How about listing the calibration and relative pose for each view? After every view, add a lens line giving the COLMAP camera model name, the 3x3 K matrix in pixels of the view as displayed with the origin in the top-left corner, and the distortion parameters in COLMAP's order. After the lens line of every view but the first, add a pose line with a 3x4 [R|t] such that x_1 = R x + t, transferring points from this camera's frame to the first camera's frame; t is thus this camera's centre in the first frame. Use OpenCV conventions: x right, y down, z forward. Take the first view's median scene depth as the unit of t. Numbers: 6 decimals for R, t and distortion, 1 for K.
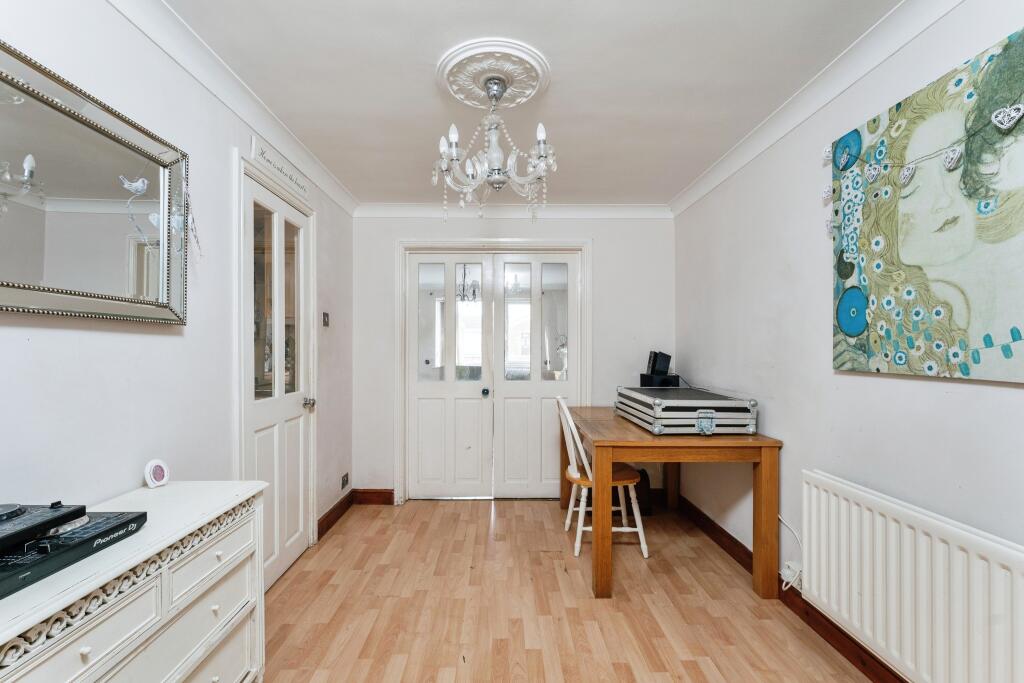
lens RADIAL K [[435.8, 0, 512.0], [0, 435.8, 341.5], [0, 0, 1]] dist [-0.001831, -0.000292]
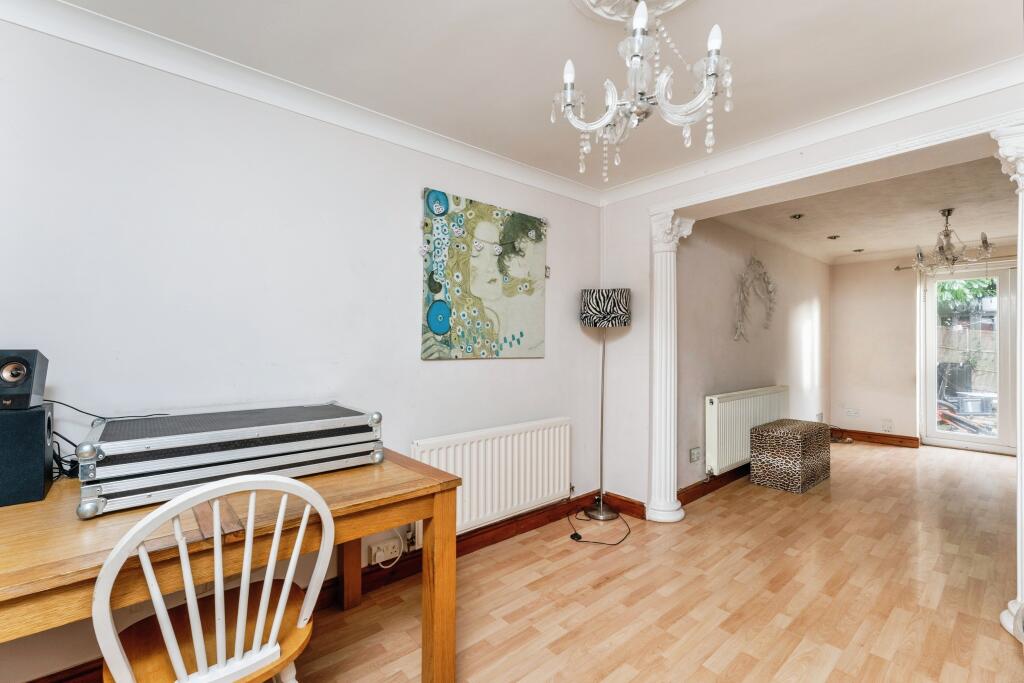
lens RADIAL K [[435.8, 0, 512.0], [0, 435.8, 341.5], [0, 0, 1]] dist [-0.001831, -0.000292]
pose [[-0.623636, 0.005239, 0.781697, -0.512823], [-0.012316, 0.999788, -0.016526, 0.032995], [-0.781618, -0.019933, -0.623439, 1.803499]]
